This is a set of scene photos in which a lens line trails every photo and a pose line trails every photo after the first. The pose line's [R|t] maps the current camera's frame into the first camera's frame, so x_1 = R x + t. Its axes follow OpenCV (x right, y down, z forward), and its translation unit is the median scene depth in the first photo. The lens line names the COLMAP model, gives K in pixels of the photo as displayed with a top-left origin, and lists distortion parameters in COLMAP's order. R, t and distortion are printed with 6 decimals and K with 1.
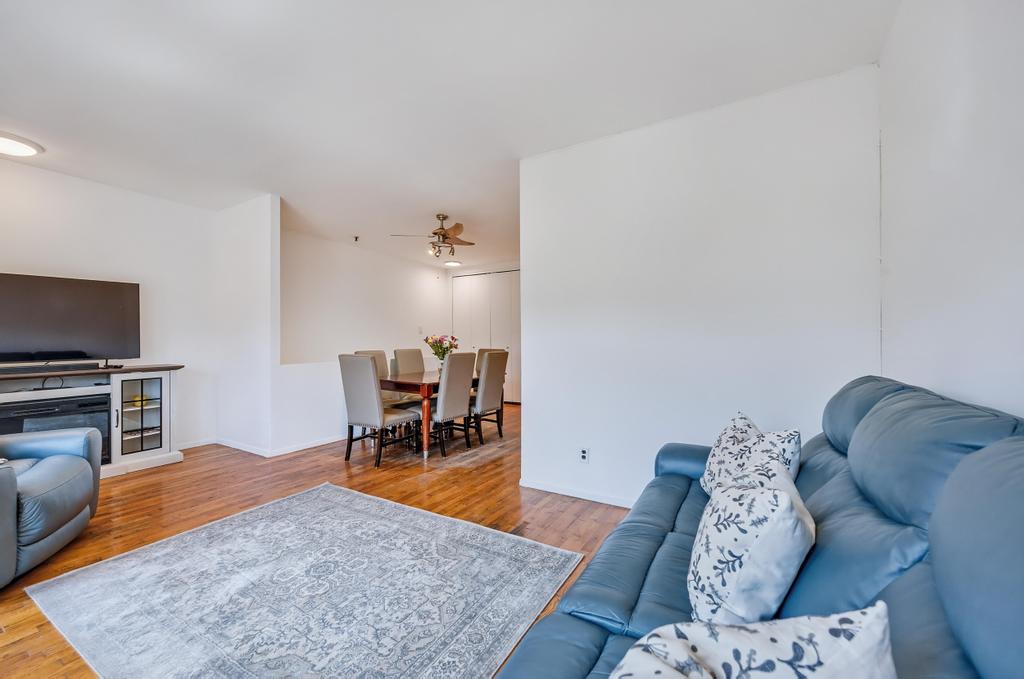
lens RADIAL K [[406.1, 0, 511.7], [0, 406.1, 337.1], [0, 0, 1]] dist [-0.021656, 0.011676]
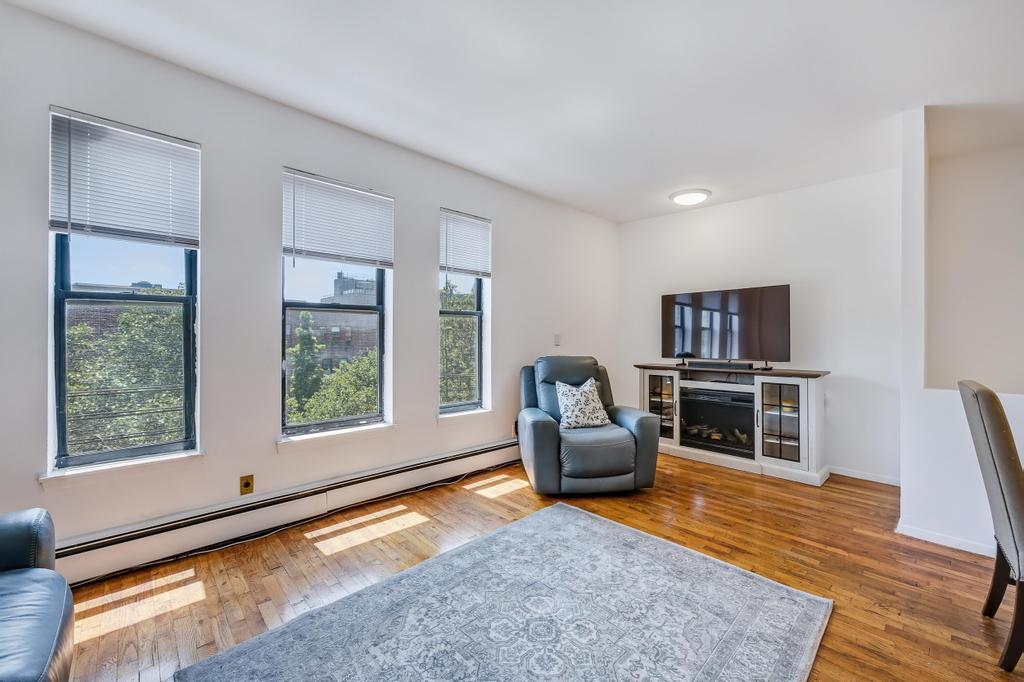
lens RADIAL K [[403.0, 0, 512.0], [0, 403.0, 341.0], [0, 0, 1]] dist [-0.017398, 0.011040]
pose [[-0.267889, 0.007115, -0.963424, 0.201358], [0.000379, 0.999973, 0.007279, -0.006037], [0.963450, 0.001584, -0.267884, 0.739804]]
